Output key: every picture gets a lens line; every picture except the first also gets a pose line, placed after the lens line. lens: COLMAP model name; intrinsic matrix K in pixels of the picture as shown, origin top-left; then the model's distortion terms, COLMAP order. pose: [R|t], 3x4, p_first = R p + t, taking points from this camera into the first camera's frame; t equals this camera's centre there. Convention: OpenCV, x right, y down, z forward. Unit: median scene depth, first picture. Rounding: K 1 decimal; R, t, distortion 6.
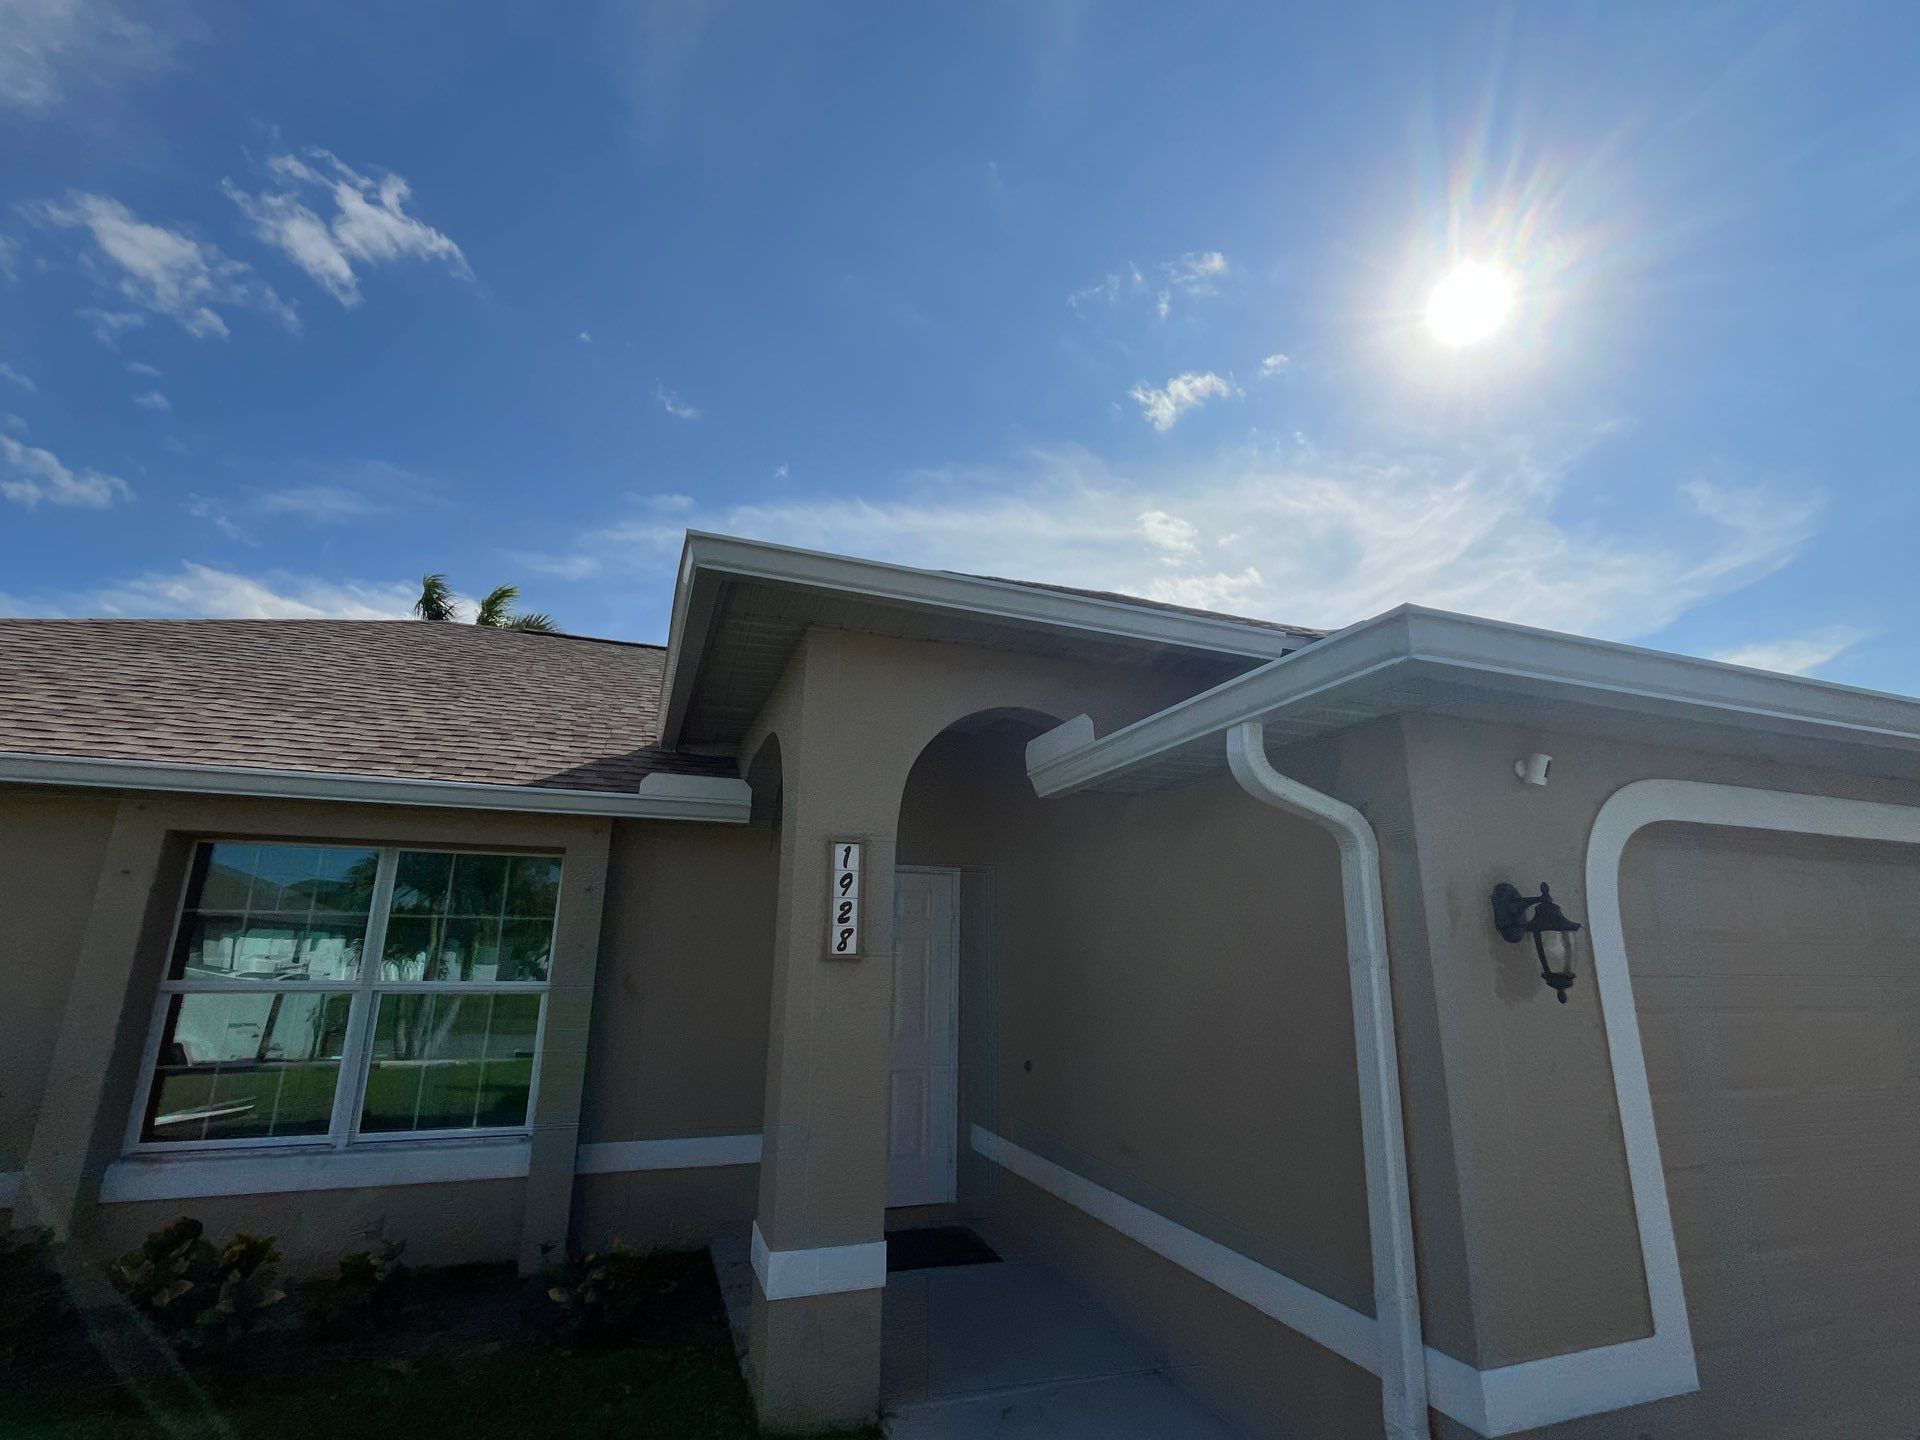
lens RADIAL K [[877.3, 0, 959.1], [0, 877.3, 721.8], [0, 0, 1]] dist [-0.002074, -0.001080]
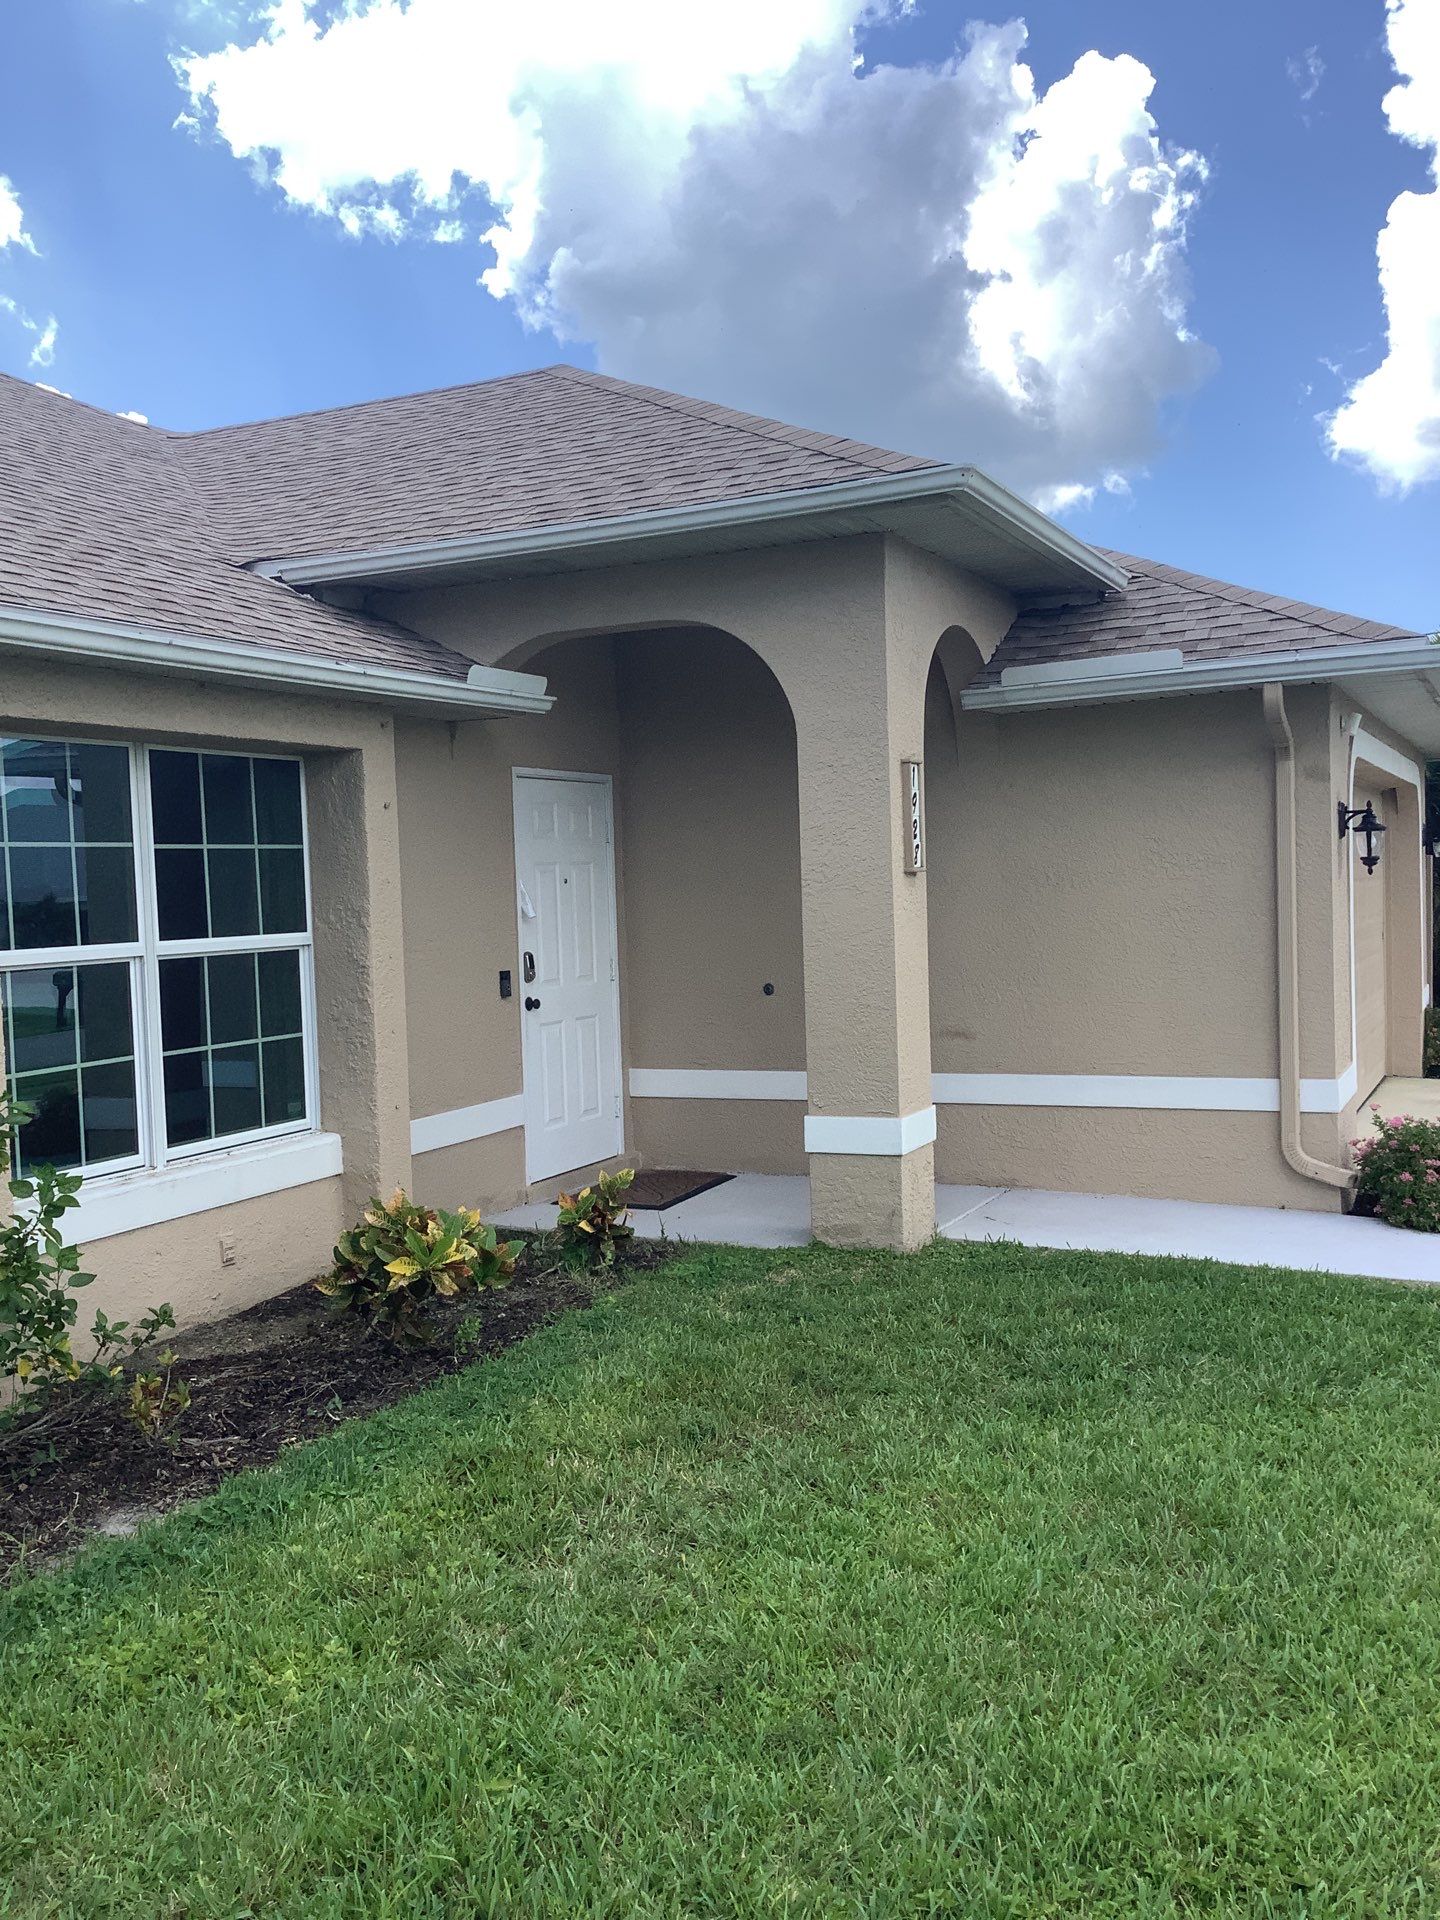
lens RADIAL K [[1727.5, 0, 700.7], [0, 1727.5, 978.6], [0, 0, 1]] dist [0.064943, -0.049482]
pose [[0.720291, -0.075409, 0.689561, -1.437747], [-0.133936, 0.960249, 0.244916, -0.068967], [-0.680619, -0.268768, 0.681558, -0.234343]]
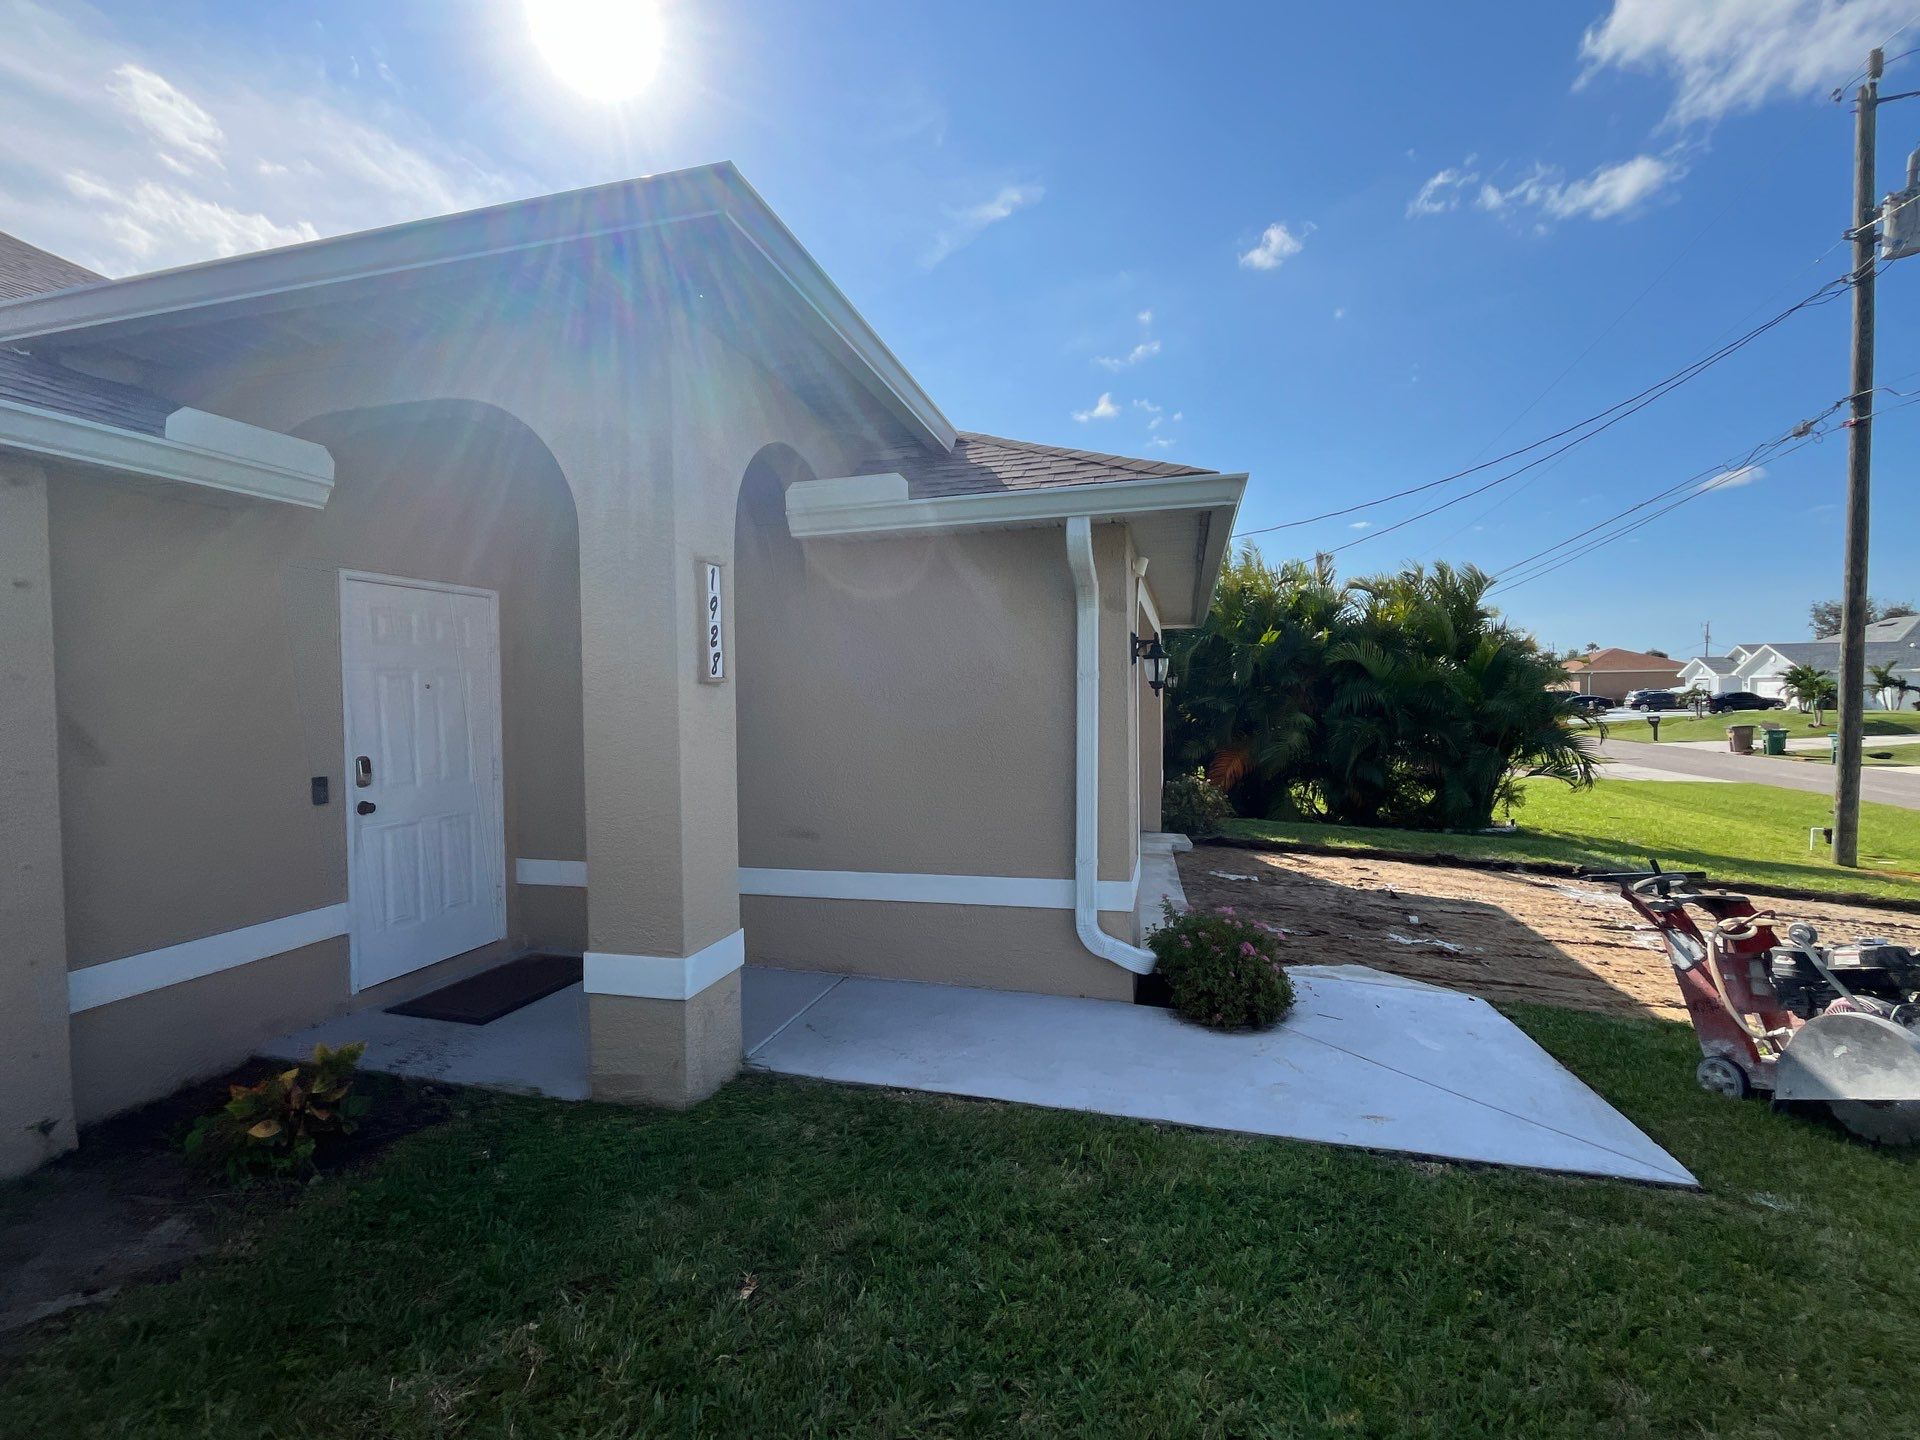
lens RADIAL K [[877.3, 0, 957.7], [0, 877.3, 721.2], [0, 0, 1]] dist [-0.002074, -0.001080]
pose [[0.568068, -0.045712, 0.821711, -0.636399], [-0.189487, 0.964366, 0.184645, 0.064086], [-0.800870, -0.260595, 0.539164, 0.194494]]
